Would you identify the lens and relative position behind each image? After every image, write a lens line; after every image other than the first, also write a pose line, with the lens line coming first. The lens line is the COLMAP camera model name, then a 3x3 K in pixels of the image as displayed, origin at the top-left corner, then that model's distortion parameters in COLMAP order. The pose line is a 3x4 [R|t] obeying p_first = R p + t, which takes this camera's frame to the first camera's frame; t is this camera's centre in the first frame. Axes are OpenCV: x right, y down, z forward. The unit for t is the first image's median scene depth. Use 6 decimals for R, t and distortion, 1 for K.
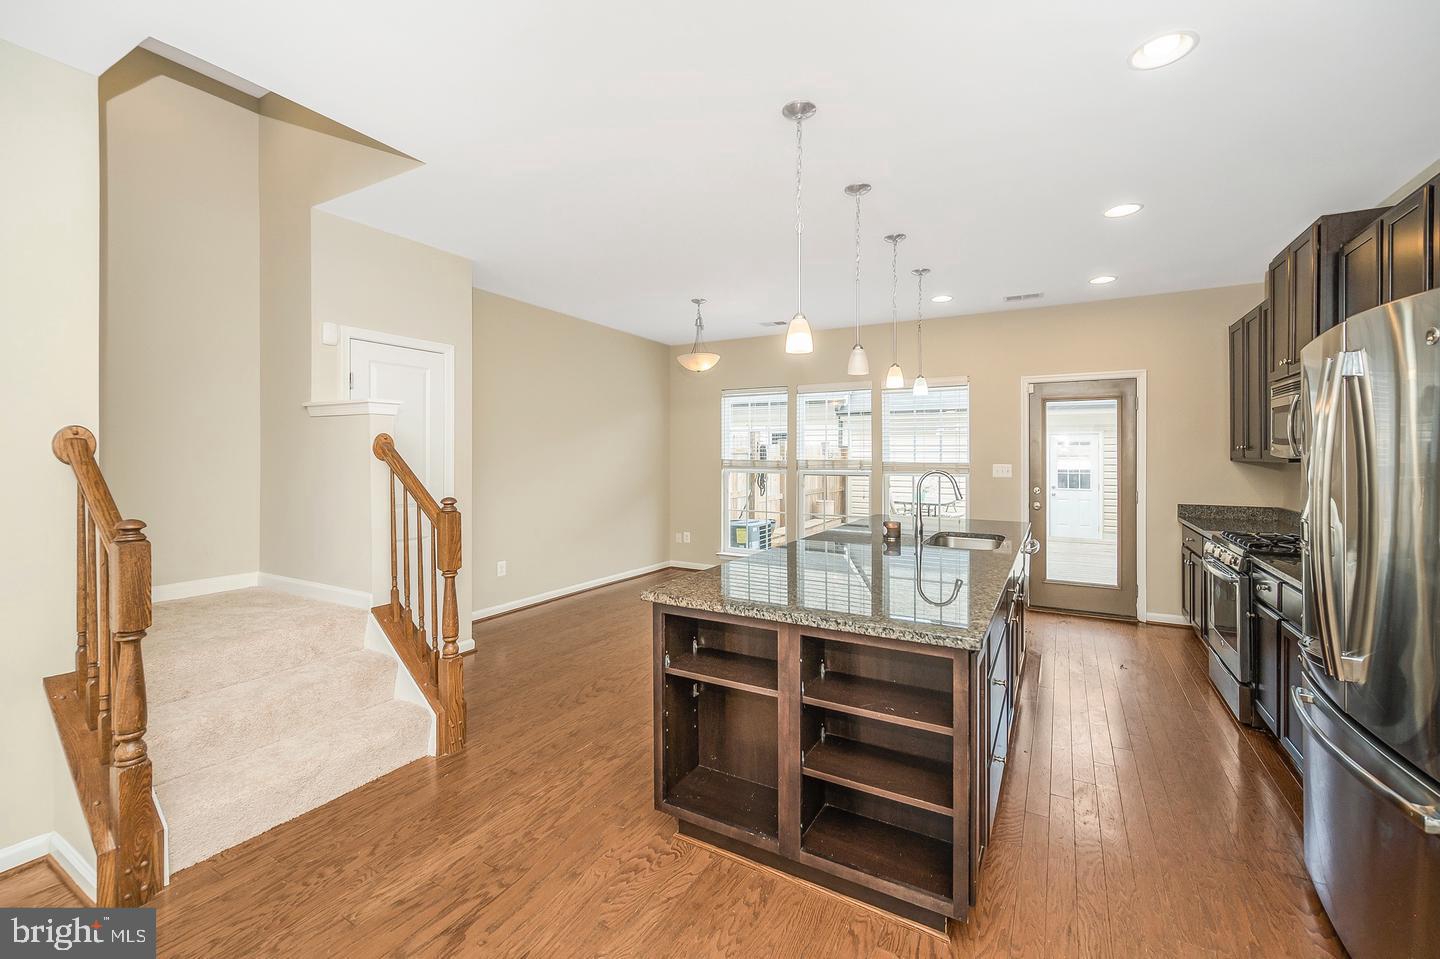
lens RADIAL K [[585.7, 0, 722.4], [0, 585.7, 454.7], [0, 0, 1]] dist [0.001369, 0.000095]
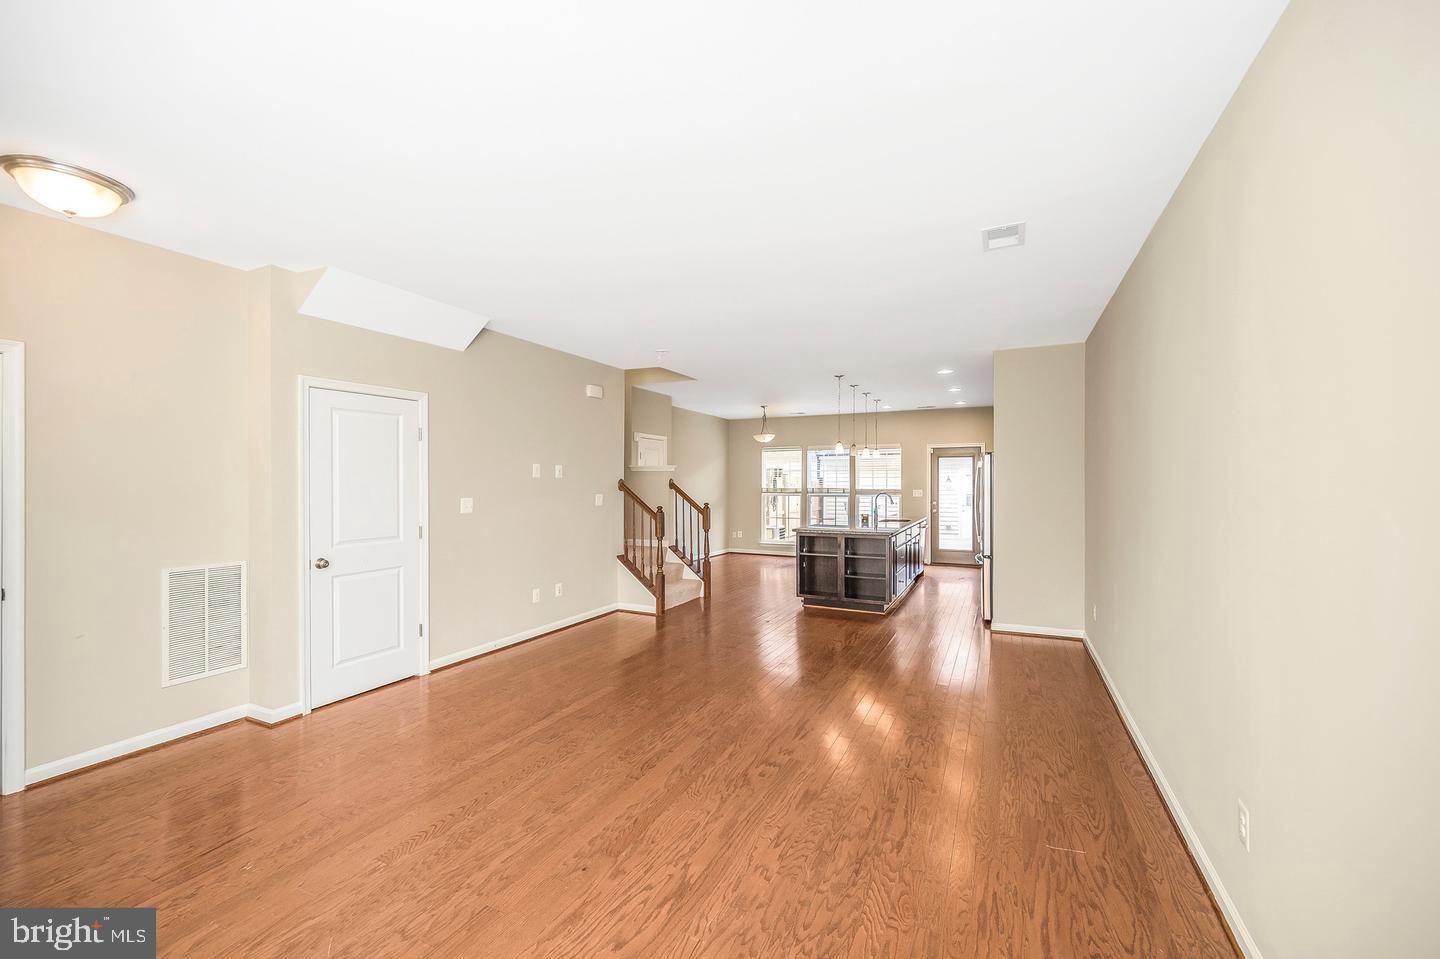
lens RADIAL K [[596.4, 0, 720.0], [0, 596.4, 479.5], [0, 0, 1]] dist [0.000229, 0.000018]
pose [[0.997449, -0.002961, 0.071319, -0.327792], [0.003307, 0.999983, -0.004725, -0.011702], [-0.071304, 0.004949, 0.997442, -0.960044]]
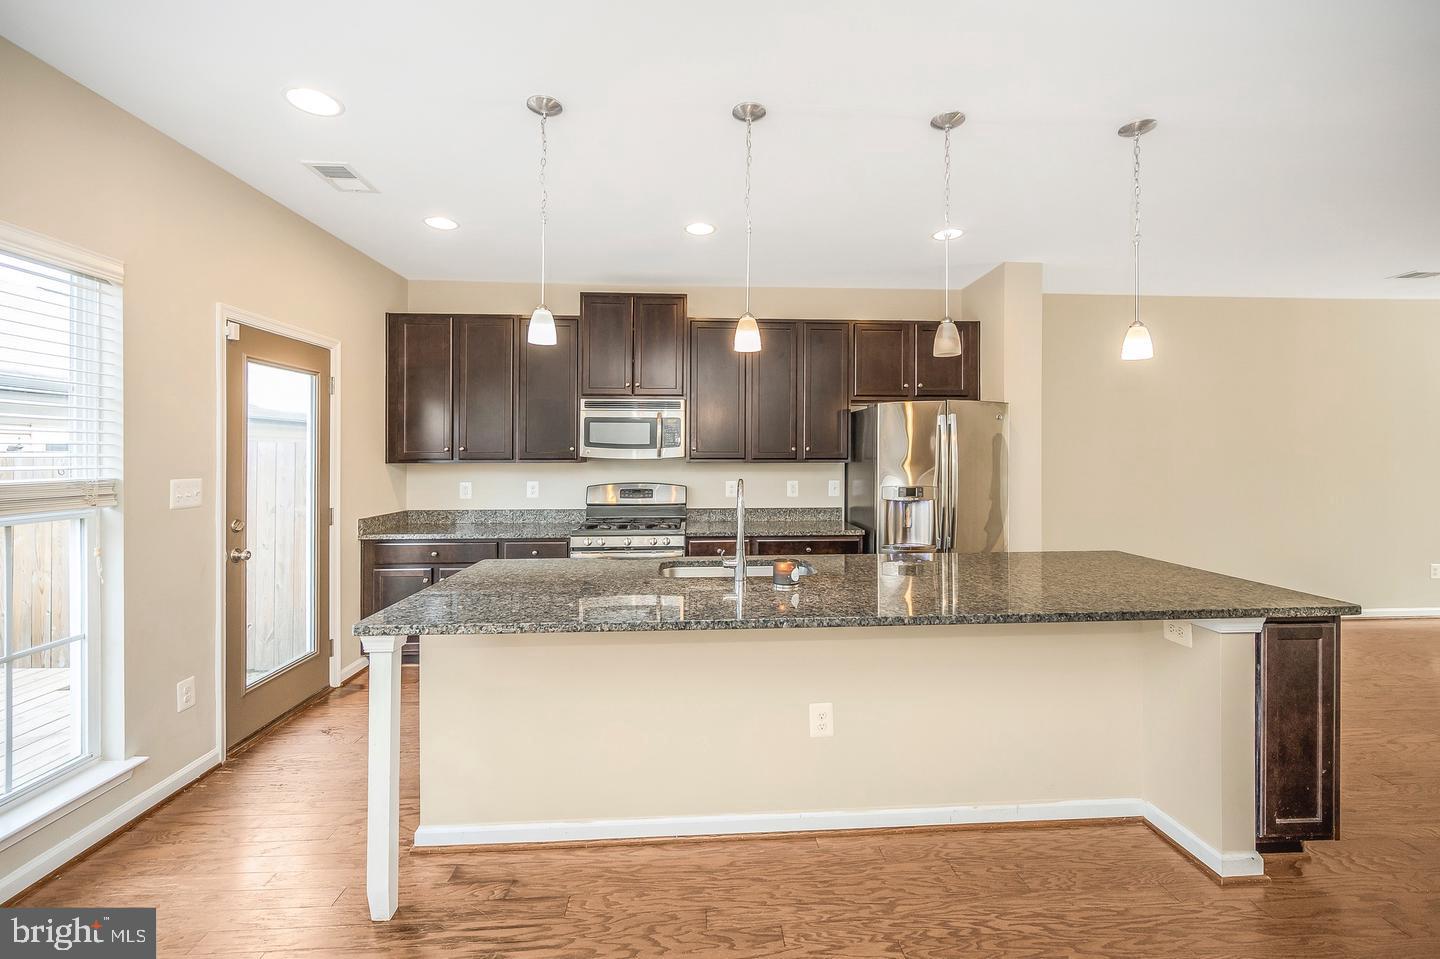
lens RADIAL K [[585.7, 0, 722.4], [0, 585.7, 454.7], [0, 0, 1]] dist [0.001369, 0.000095]
pose [[-0.549179, 0.001280, 0.835704, -0.146511], [0.001274, 0.999999, -0.000695, -0.002641], [-0.835704, 0.000684, -0.549180, 0.964417]]
